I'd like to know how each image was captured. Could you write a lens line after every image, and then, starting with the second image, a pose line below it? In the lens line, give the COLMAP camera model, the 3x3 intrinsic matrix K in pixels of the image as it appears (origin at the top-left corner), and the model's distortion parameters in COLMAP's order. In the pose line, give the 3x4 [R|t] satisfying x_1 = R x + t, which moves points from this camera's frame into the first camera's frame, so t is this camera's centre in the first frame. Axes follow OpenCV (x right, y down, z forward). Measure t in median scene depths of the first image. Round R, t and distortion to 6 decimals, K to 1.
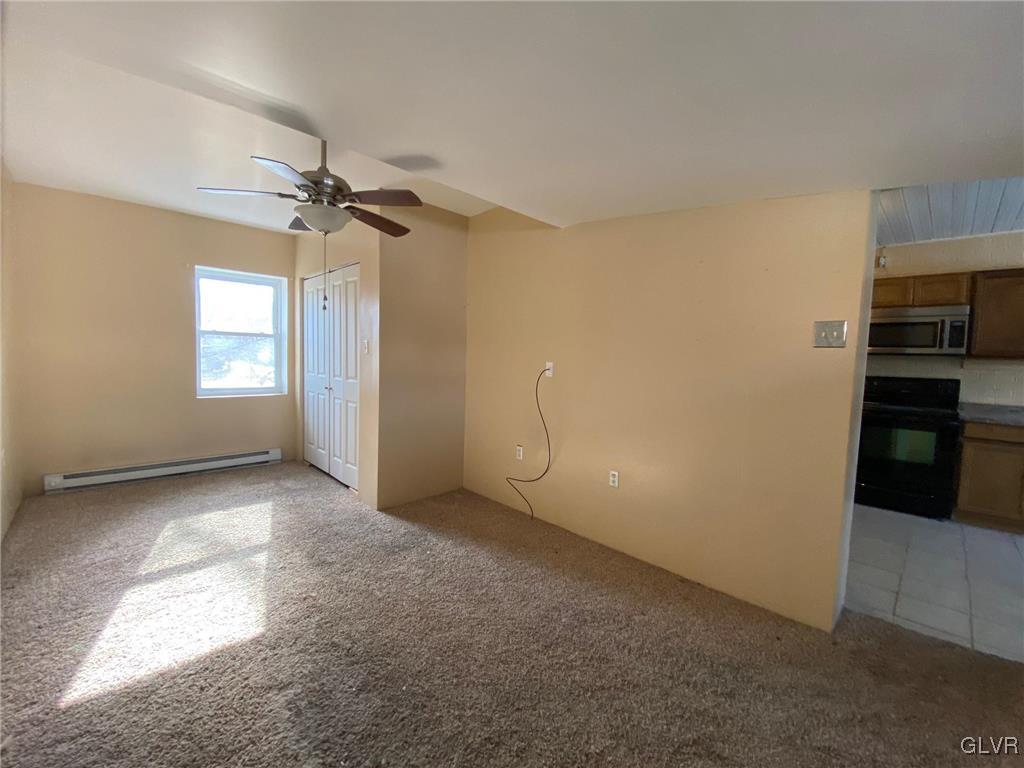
lens RADIAL K [[415.0, 0, 512.0], [0, 415.0, 384.0], [0, 0, 1]] dist [0.022930, -0.019958]
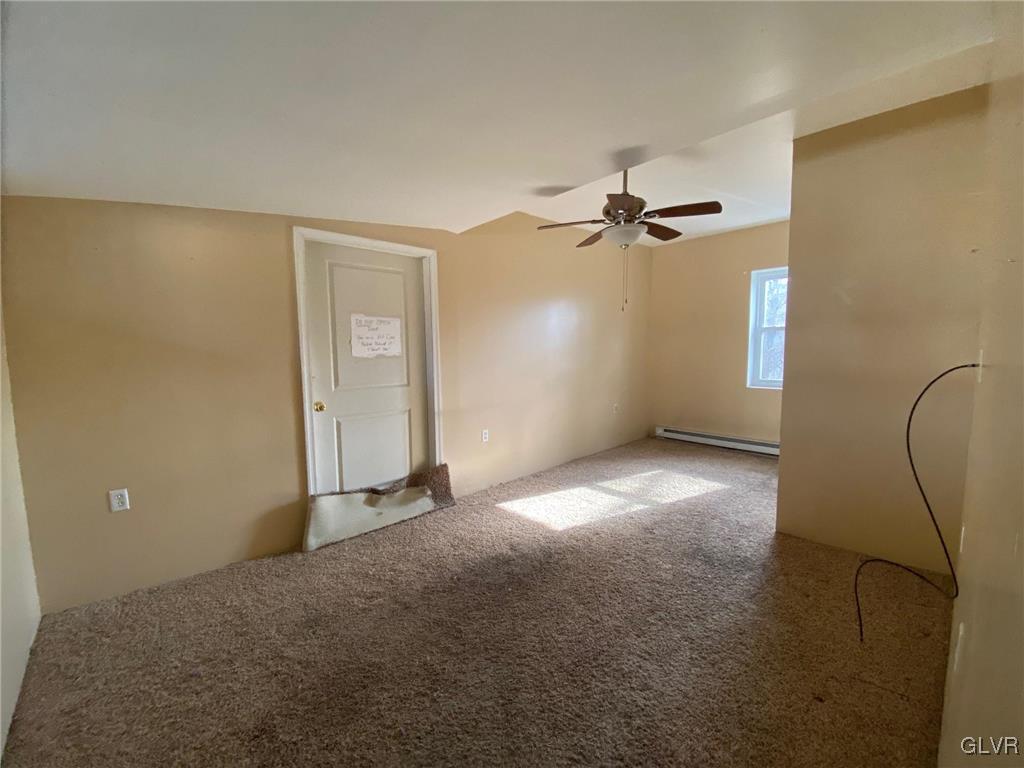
lens RADIAL K [[415.0, 0, 512.0], [0, 415.0, 384.0], [0, 0, 1]] dist [0.022930, -0.019958]
pose [[-0.028949, 0.059605, -0.997802, 0.664943], [-0.048477, 0.996962, 0.060962, -0.022322], [0.998405, 0.050135, -0.025972, 0.616831]]
